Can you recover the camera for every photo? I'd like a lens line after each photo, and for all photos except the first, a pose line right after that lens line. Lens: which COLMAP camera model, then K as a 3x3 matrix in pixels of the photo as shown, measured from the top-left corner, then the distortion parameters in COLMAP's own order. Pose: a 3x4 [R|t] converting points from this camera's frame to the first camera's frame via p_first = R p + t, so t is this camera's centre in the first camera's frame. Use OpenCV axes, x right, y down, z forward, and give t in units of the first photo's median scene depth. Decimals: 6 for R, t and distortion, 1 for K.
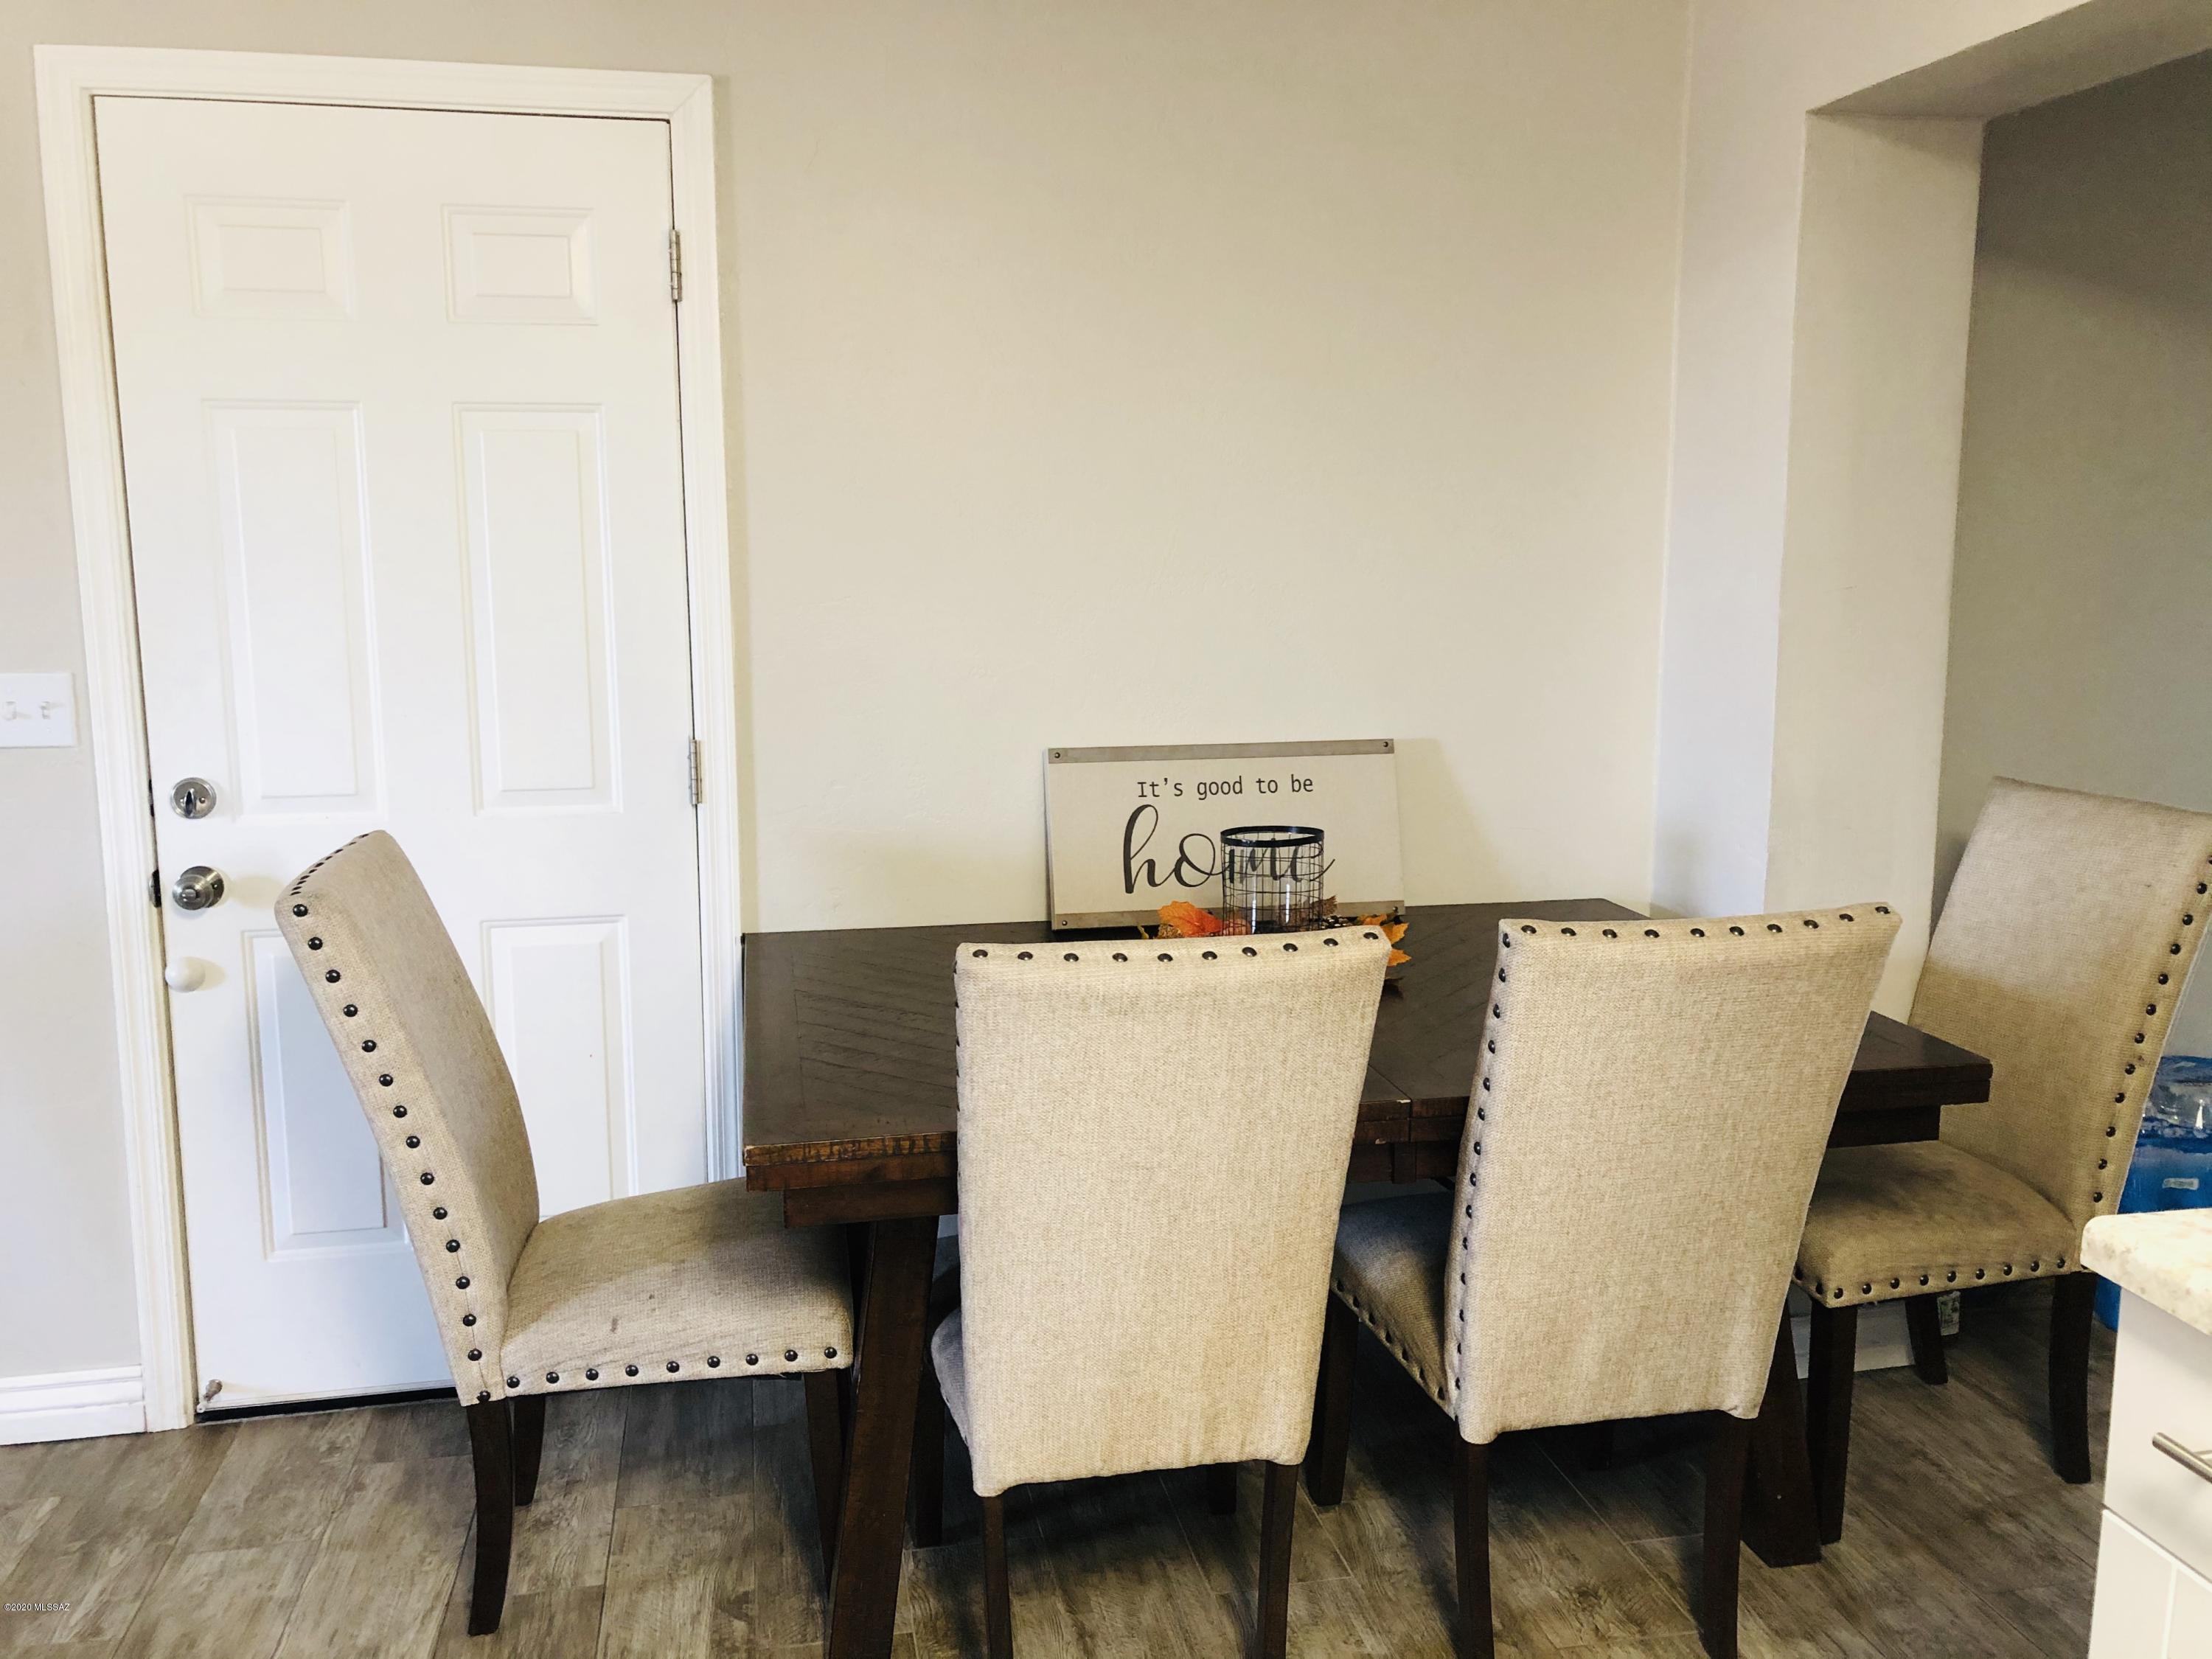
lens RADIAL K [[1829.3, 0, 1106.0], [0, 1829.3, 829.5], [0, 0, 1]] dist [-0.006088, -0.007801]
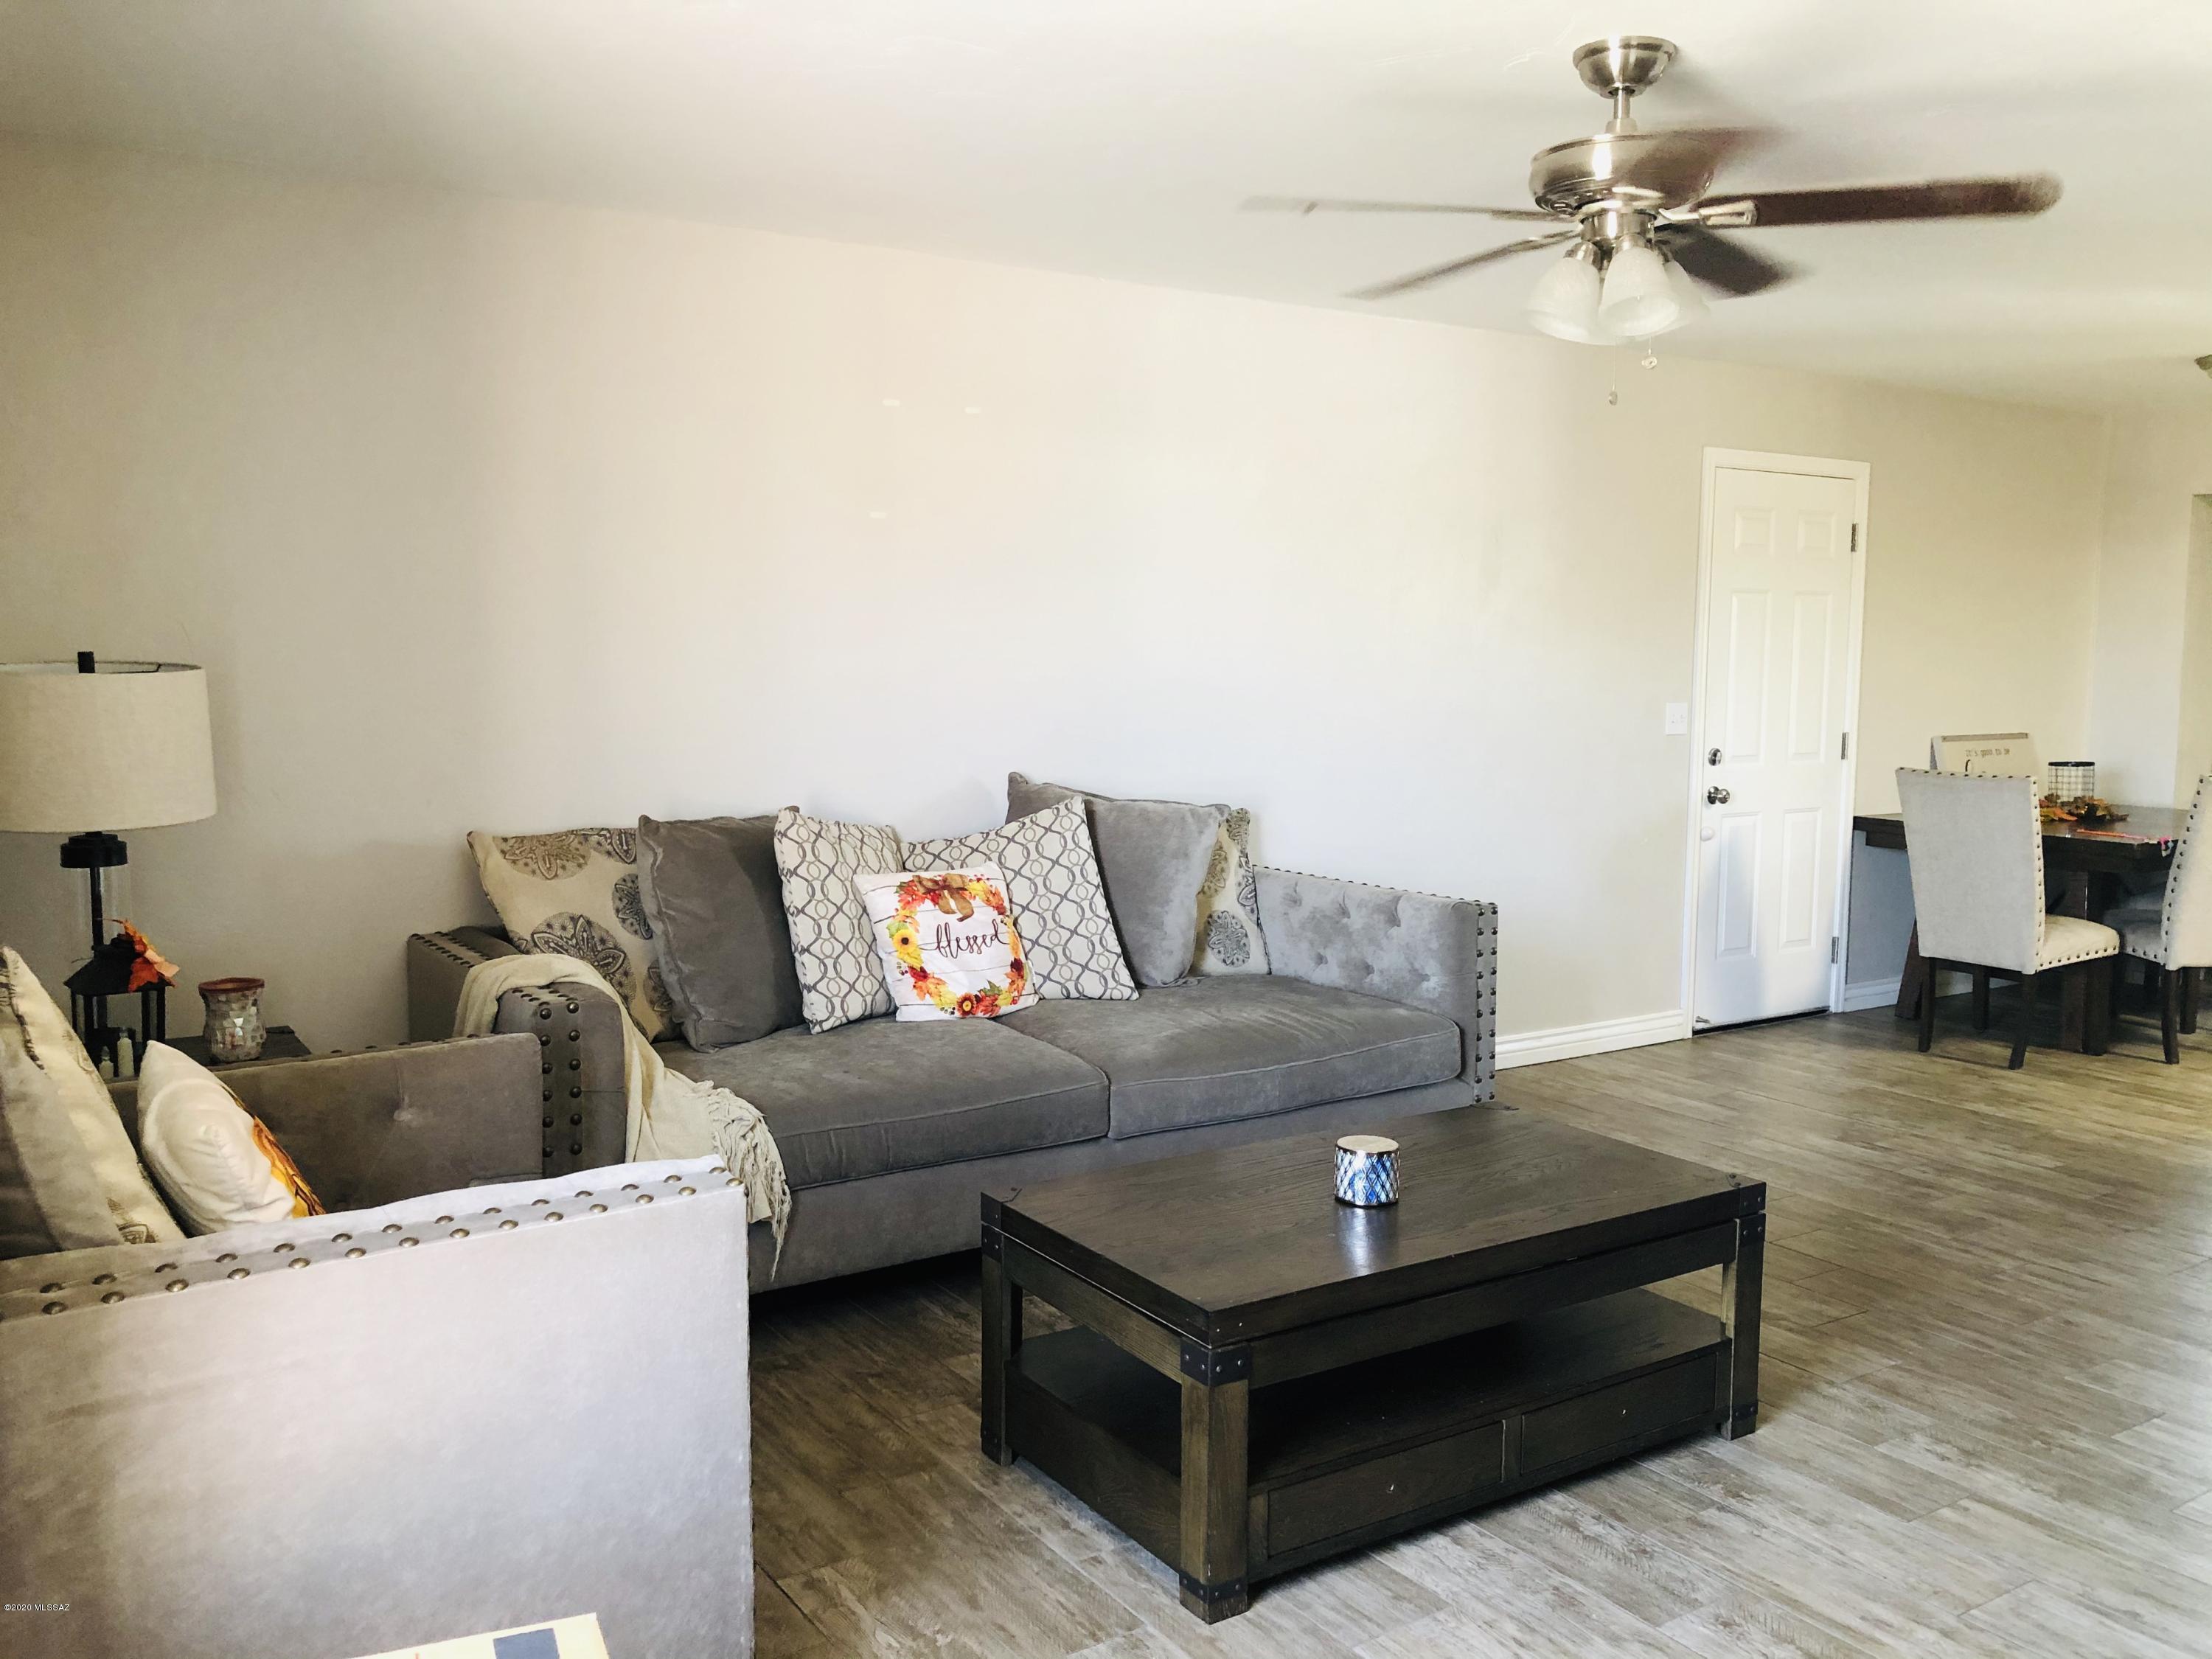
lens RADIAL K [[1829.3, 0, 1106.0], [0, 1829.3, 829.5], [0, 0, 1]] dist [-0.006088, -0.007801]
pose [[0.933375, -0.028779, 0.357746, -1.988323], [0.044995, 0.998299, -0.037086, 0.121939], [-0.356070, 0.050712, 0.933082, -0.872959]]
